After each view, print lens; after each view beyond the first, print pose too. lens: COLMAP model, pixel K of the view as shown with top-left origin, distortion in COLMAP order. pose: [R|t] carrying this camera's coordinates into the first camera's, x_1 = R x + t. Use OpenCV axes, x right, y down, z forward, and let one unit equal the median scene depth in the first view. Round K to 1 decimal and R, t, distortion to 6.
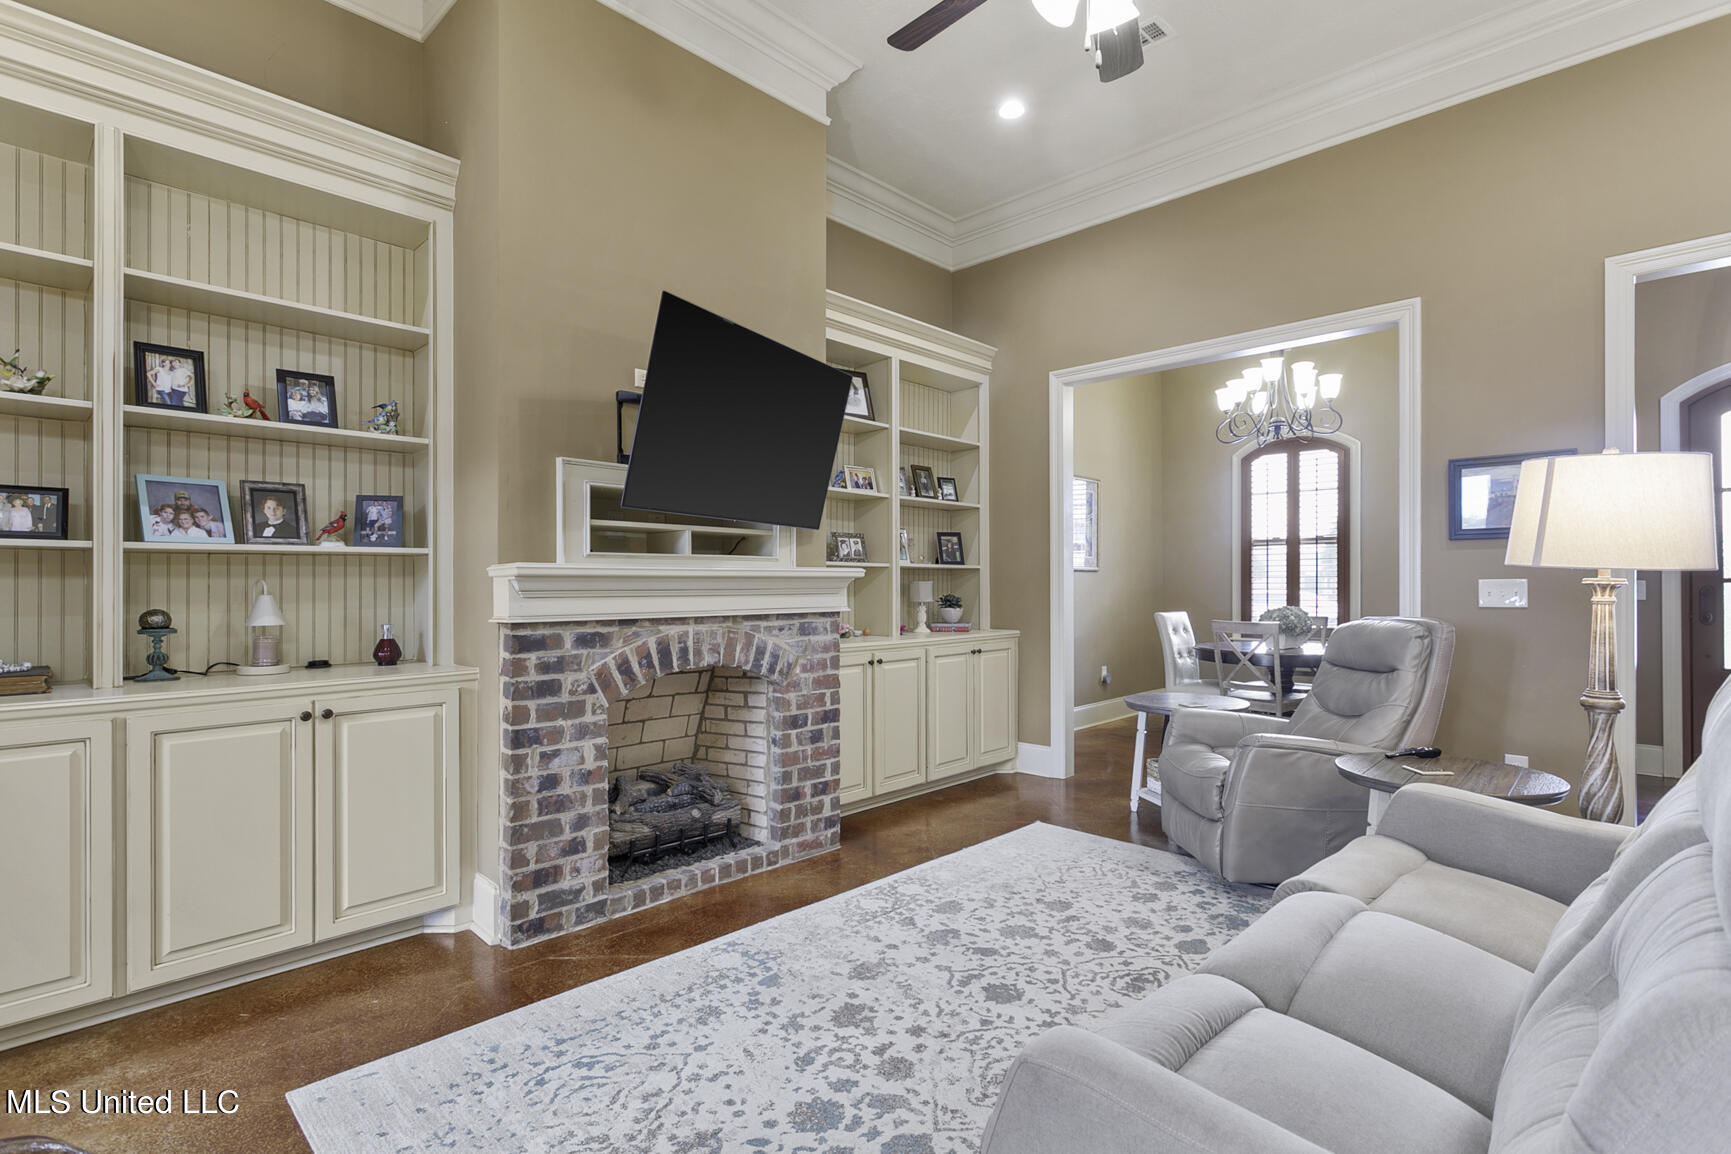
lens RADIAL K [[825.5, 0, 876.0], [0, 825.5, 580.9], [0, 0, 1]] dist [-0.000354, 0.000871]
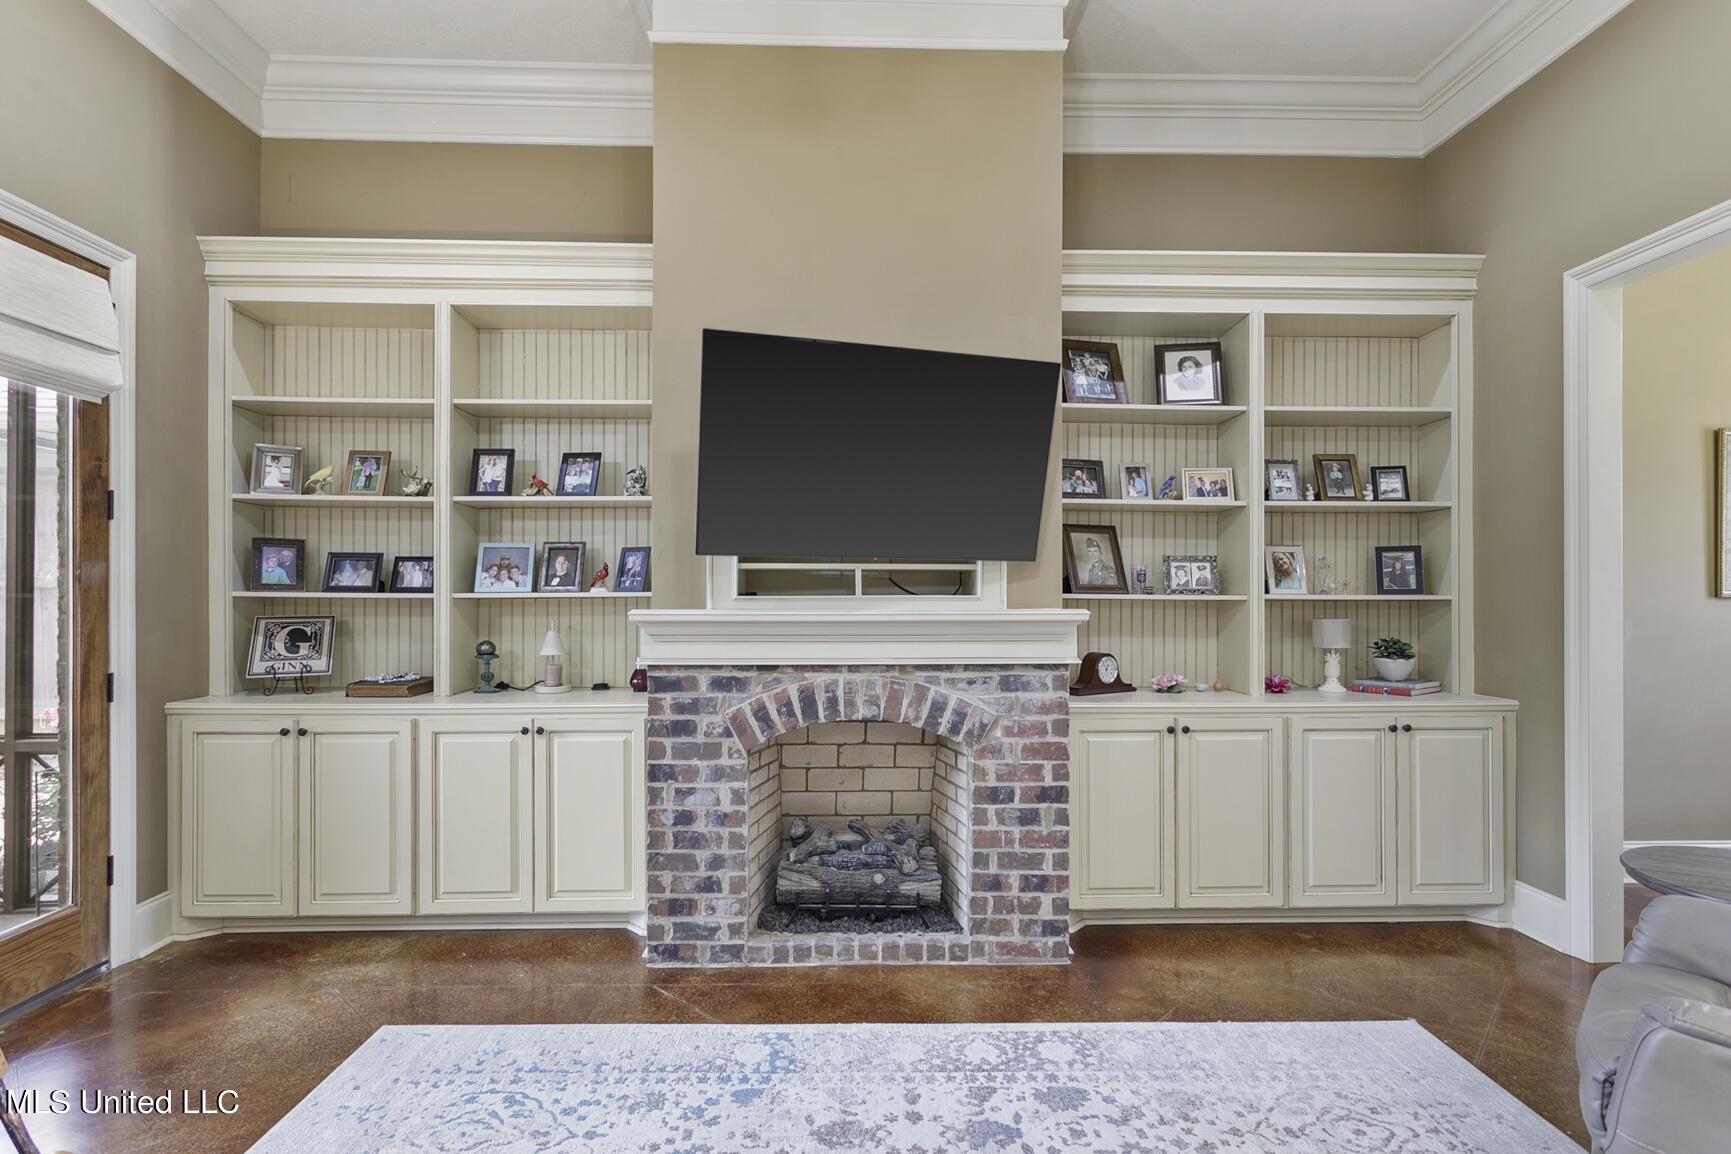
lens RADIAL K [[848.0, 0, 913.0], [0, 848.0, 589.9], [0, 0, 1]] dist [0.000791, 0.000278]
pose [[0.715828, 0.000285, -0.698276, 0.548985], [0.000491, 0.999999, 0.000912, -0.044823], [0.698276, -0.000996, 0.715828, 0.422388]]
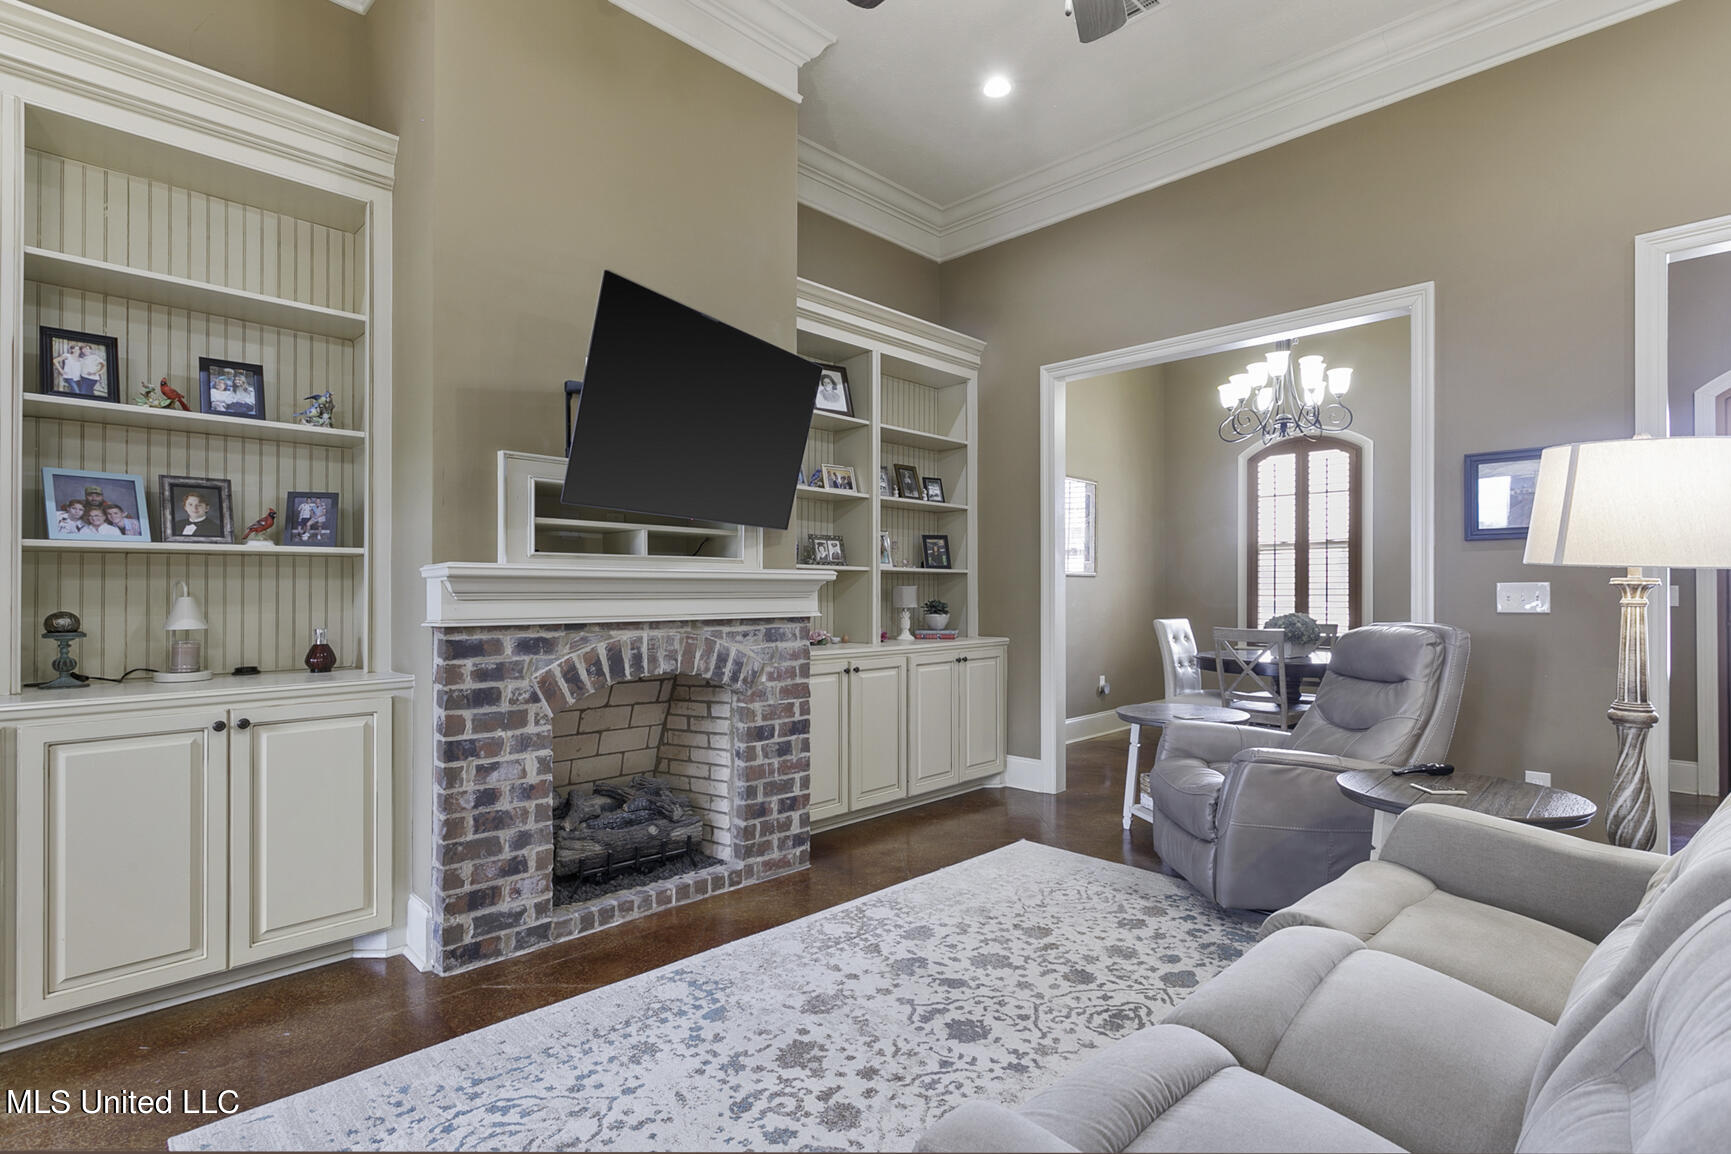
lens RADIAL K [[837.9, 0, 865.5], [0, 837.9, 585.9], [0, 0, 1]] dist [0.001672, 0.001553]
pose [[0.999812, 0.000385, -0.019371, 0.050776], [-0.000460, 0.999993, -0.003843, 0.007402], [0.019369, 0.003851, 0.999805, 0.055253]]
